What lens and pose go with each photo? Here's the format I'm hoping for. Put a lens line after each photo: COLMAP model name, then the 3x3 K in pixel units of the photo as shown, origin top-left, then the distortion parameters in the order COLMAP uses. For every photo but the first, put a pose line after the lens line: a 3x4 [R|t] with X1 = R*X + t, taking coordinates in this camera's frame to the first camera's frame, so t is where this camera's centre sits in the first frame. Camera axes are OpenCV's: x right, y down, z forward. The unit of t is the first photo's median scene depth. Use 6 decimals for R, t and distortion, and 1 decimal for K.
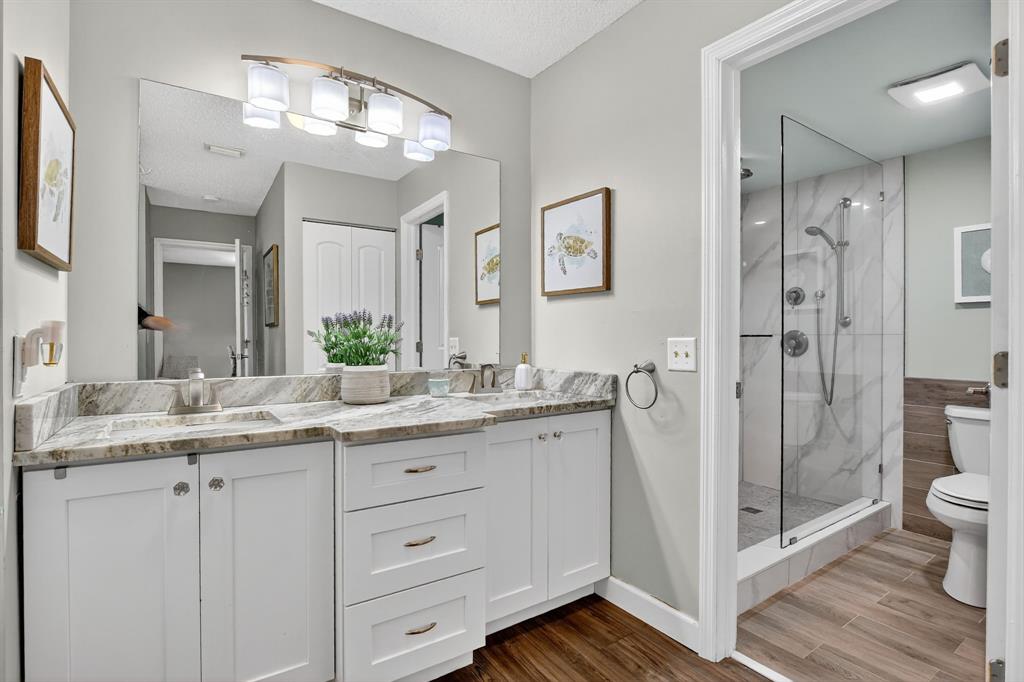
lens RADIAL K [[480.3, 0, 512.0], [0, 480.3, 341.0], [0, 0, 1]] dist [-0.026227, 0.000634]
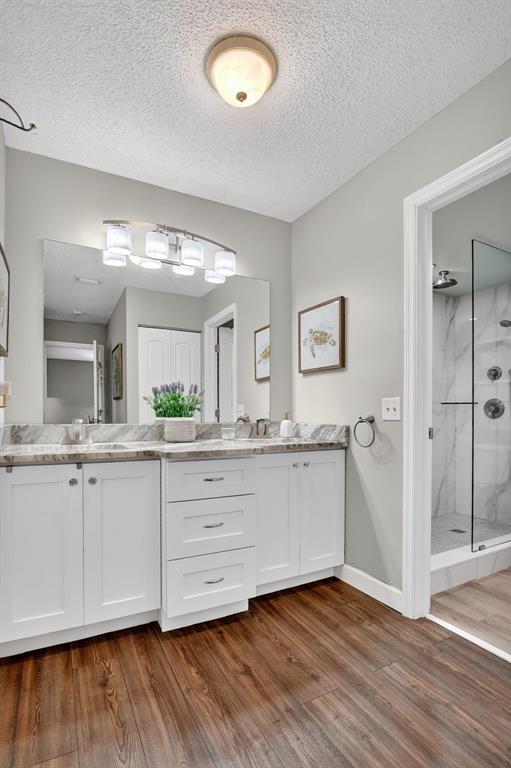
lens RADIAL K [[360.3, 0, 250.6], [0, 360.3, 414.0], [0, 0, 1]] dist [-0.026227, 0.000634]
pose [[0.994523, -0.001865, -0.104502, 0.036404], [0.001583, 0.999995, -0.002779, 0.038838], [0.104507, 0.002598, 0.994521, -0.112989]]
